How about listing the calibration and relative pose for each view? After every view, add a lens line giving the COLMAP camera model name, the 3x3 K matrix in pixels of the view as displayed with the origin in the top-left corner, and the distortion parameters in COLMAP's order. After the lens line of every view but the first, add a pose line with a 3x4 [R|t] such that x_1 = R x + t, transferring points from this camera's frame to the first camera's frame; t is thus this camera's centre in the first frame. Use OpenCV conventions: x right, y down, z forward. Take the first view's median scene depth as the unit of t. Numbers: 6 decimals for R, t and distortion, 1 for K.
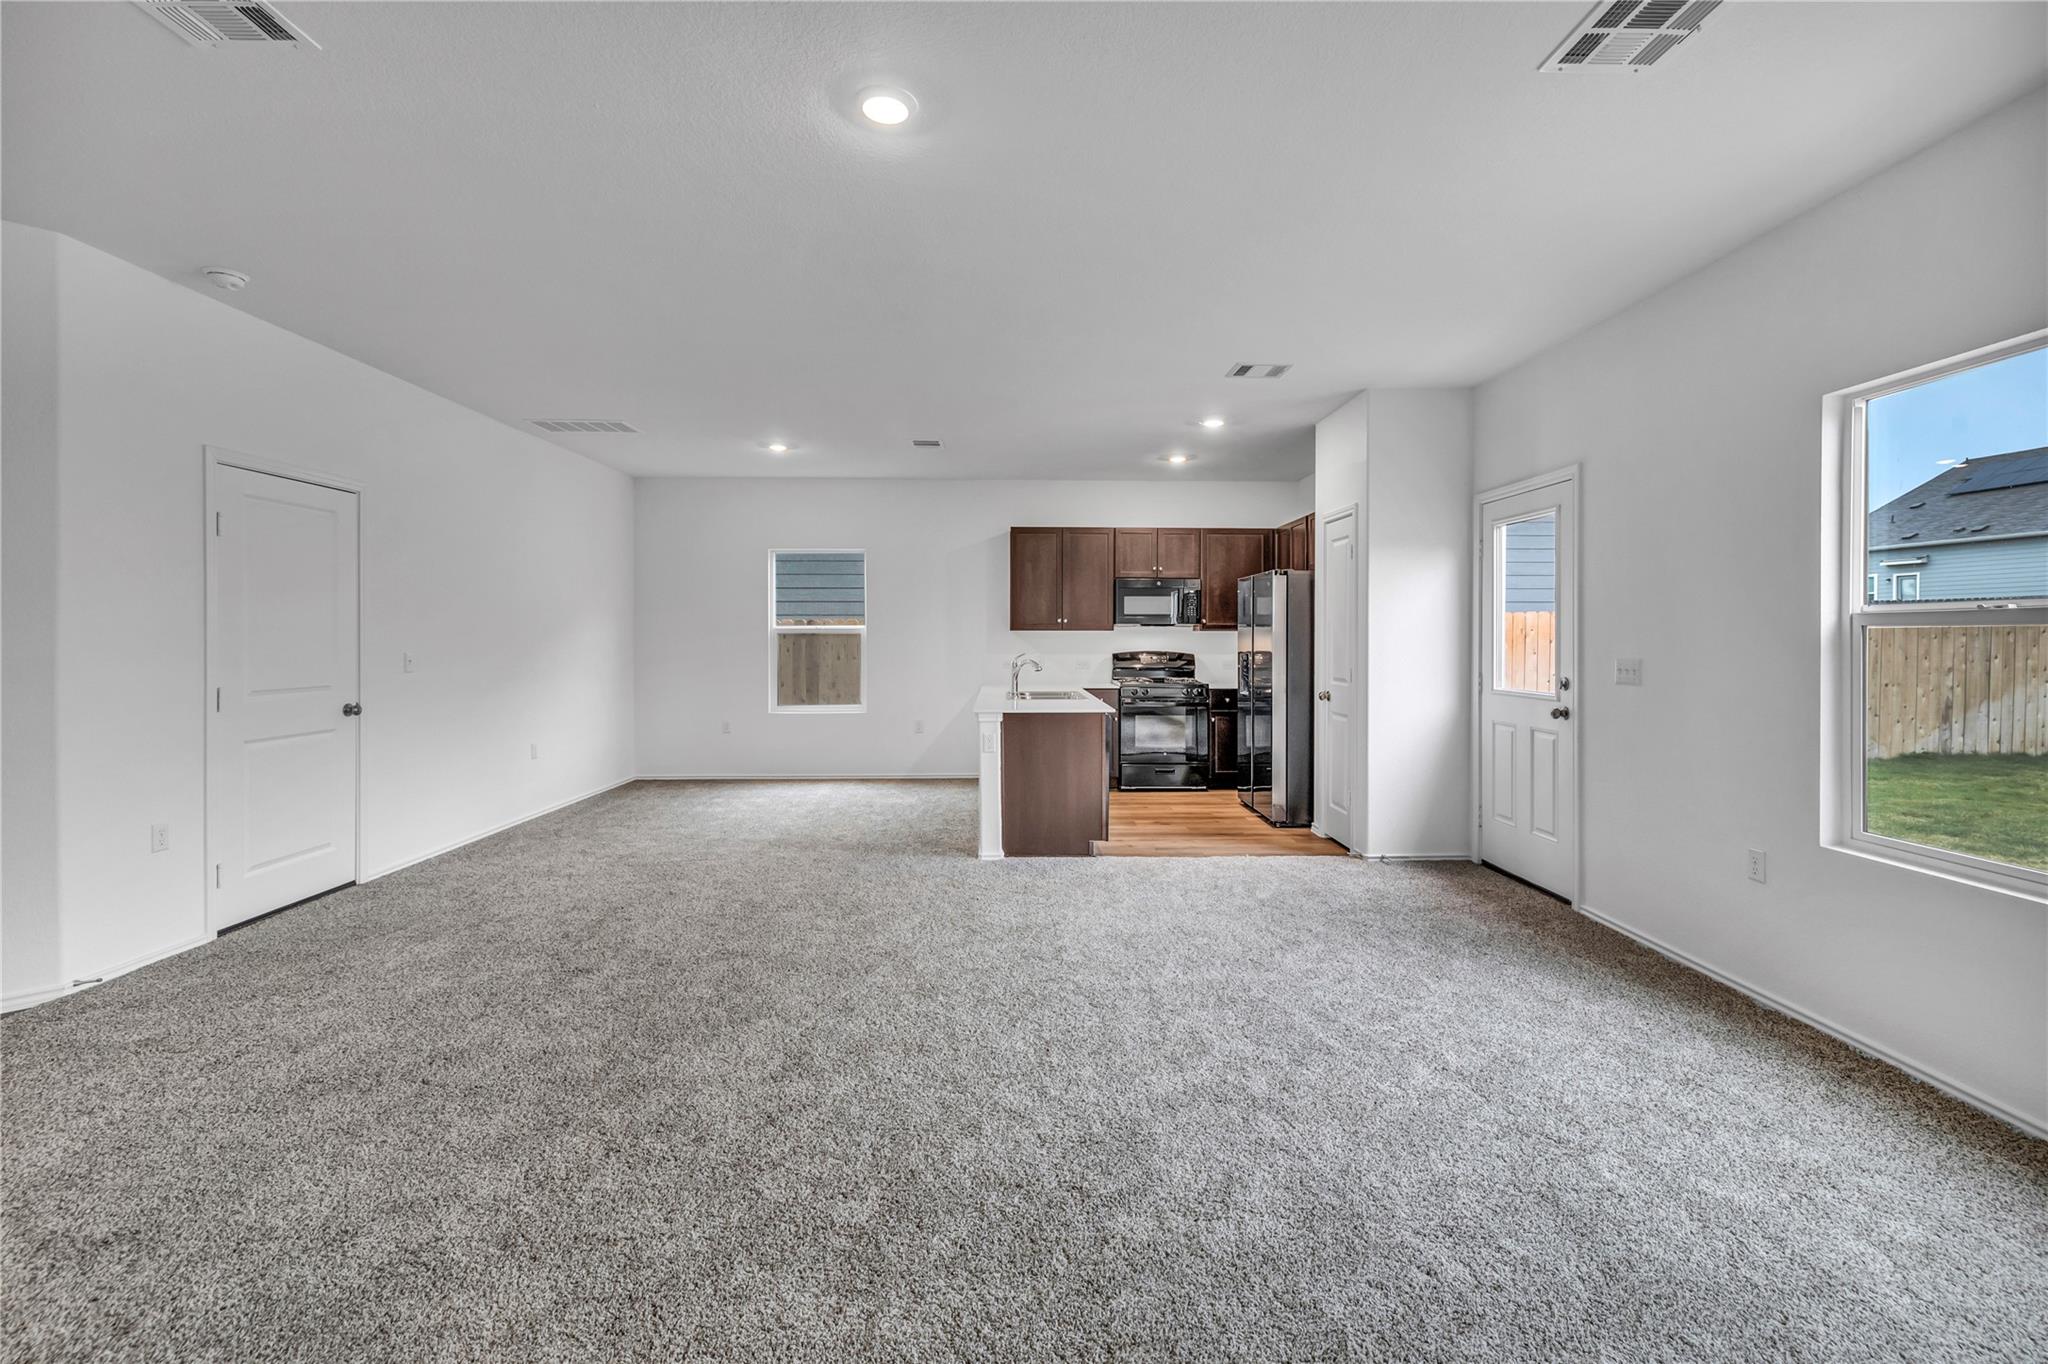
lens RADIAL K [[892.7, 0, 1024.0], [0, 892.7, 643.7], [0, 0, 1]] dist [0.000147, 0.000015]
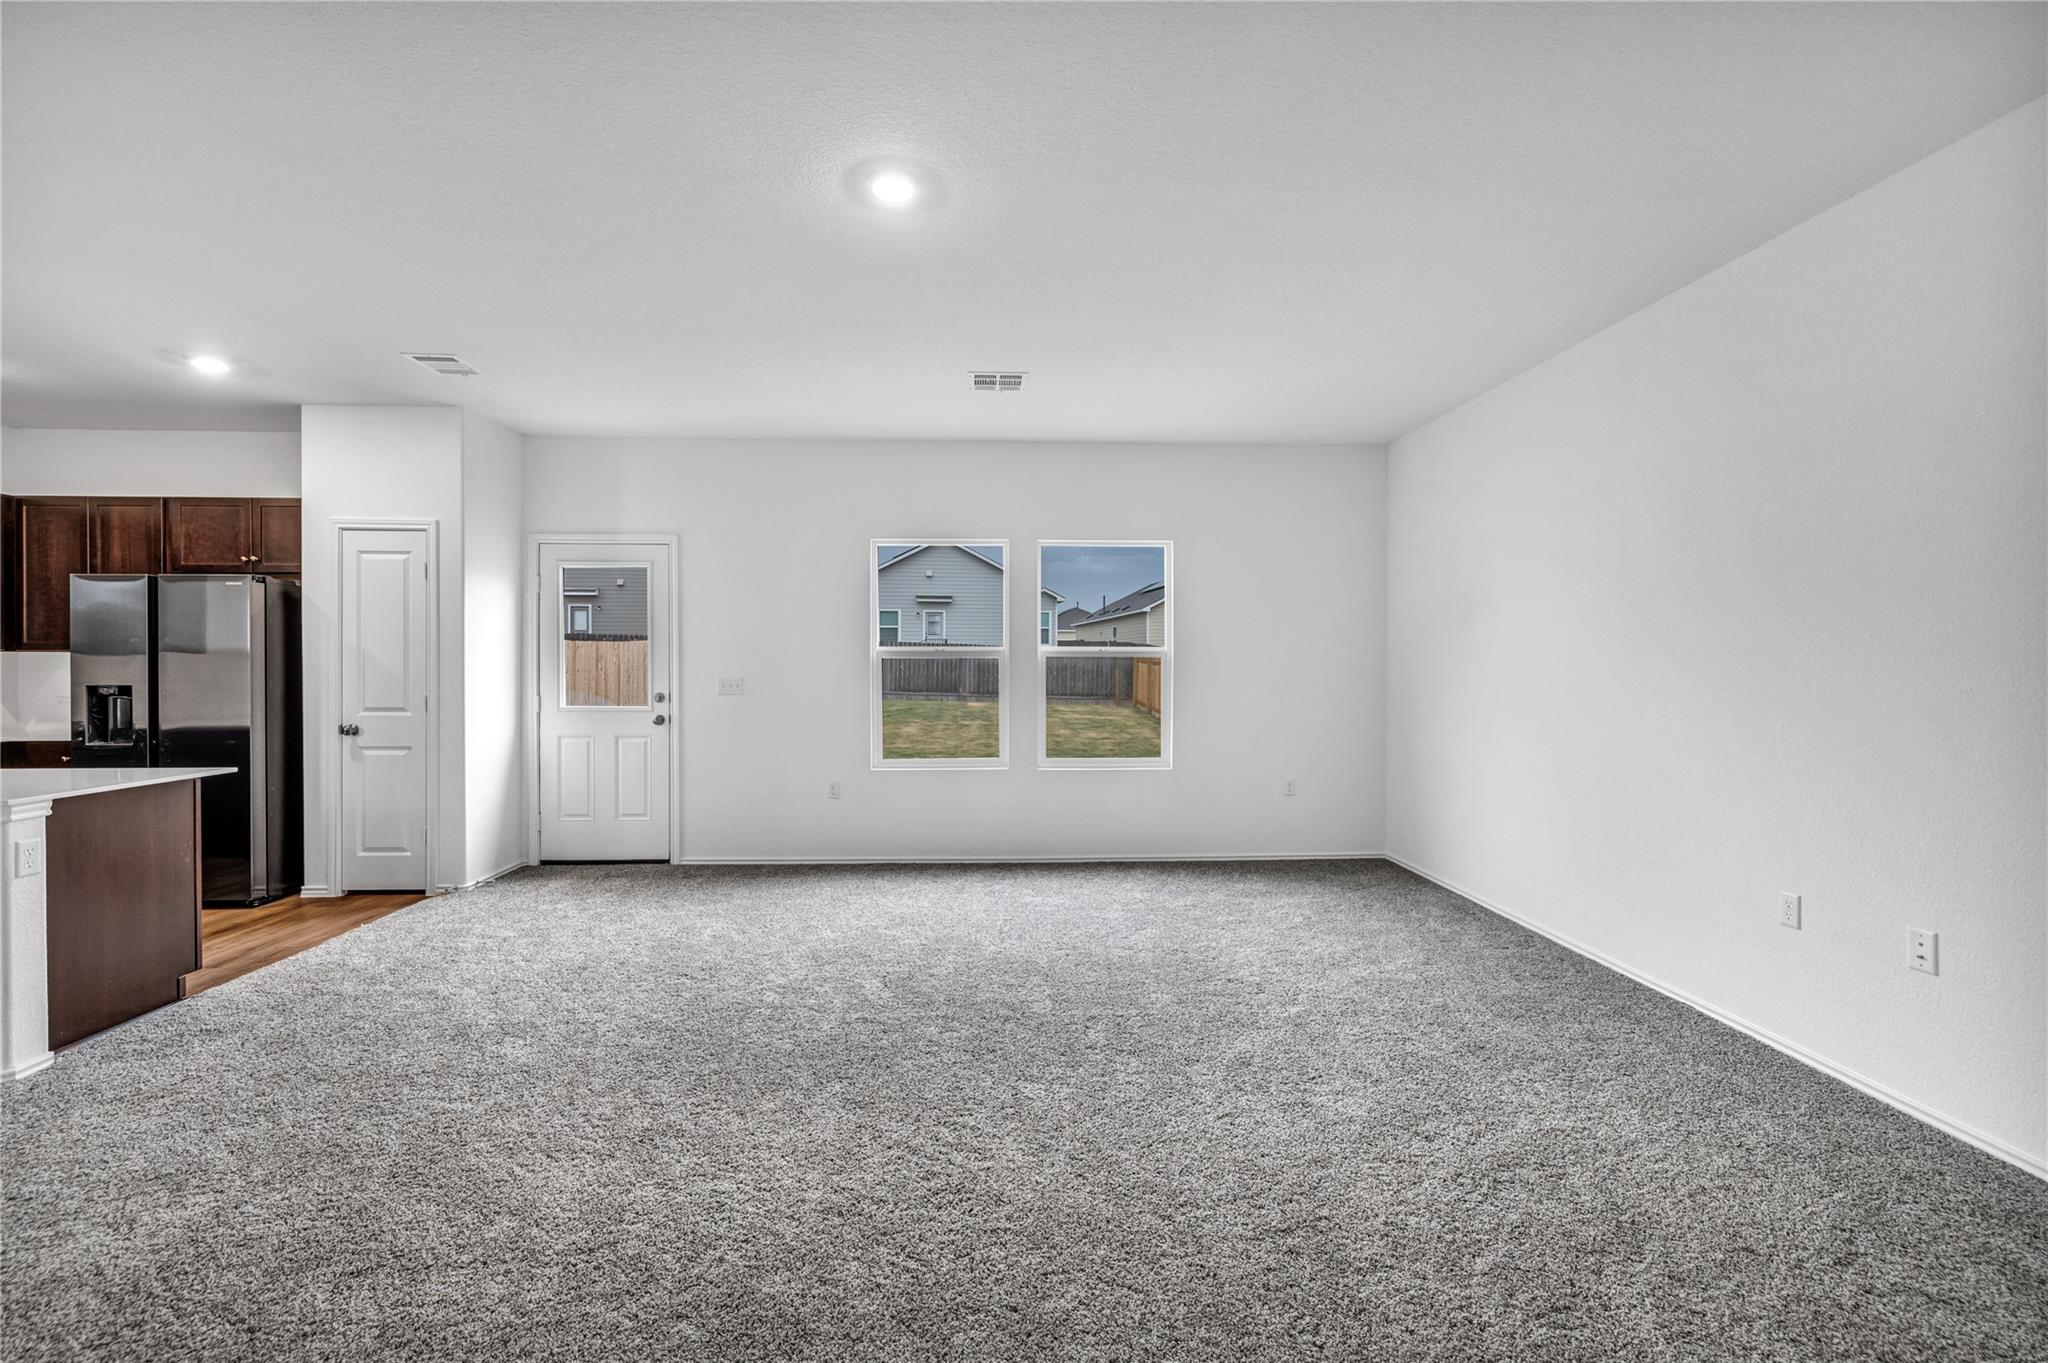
lens RADIAL K [[879.7, 0, 1039.4], [0, 879.7, 670.2], [0, 0, 1]] dist [-0.000619, -0.000124]
pose [[-0.045004, -0.009746, 0.998939, -0.415325], [0.005235, 0.999936, 0.009991, -0.003296], [-0.998973, 0.005680, -0.044950, 0.286857]]
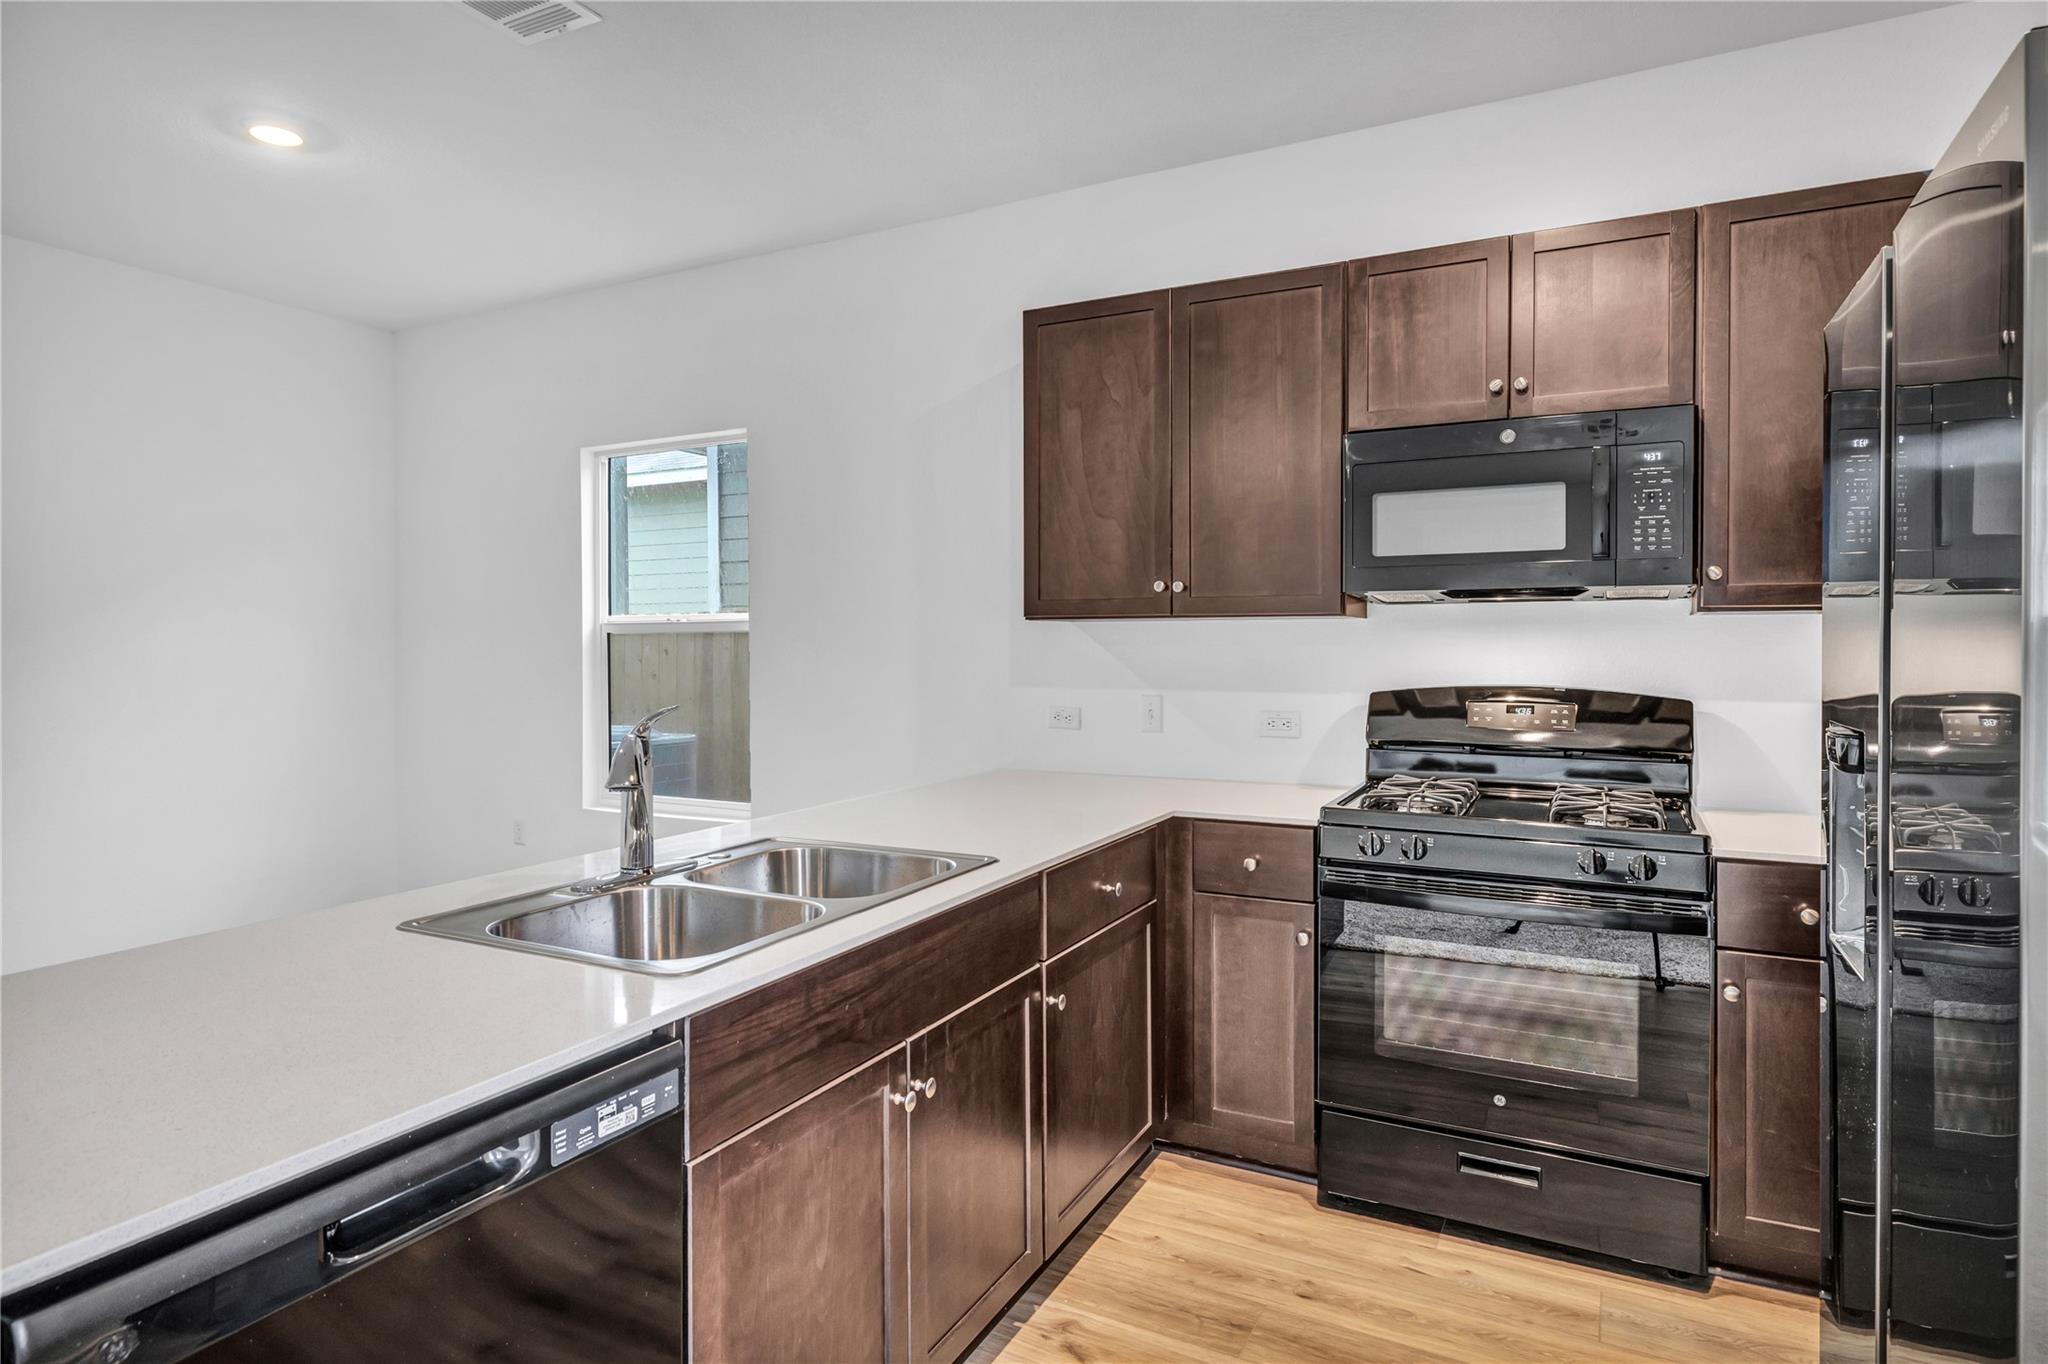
lens RADIAL K [[1149.1, 0, 941.1], [0, 1149.1, 645.1], [0, 0, 1]] dist [-0.002882, -0.001056]
pose [[0.855331, -0.000146, -0.518082, 0.189500], [0.003291, 0.999981, 0.005152, -0.008026], [0.518072, -0.006111, 0.855315, 0.640428]]
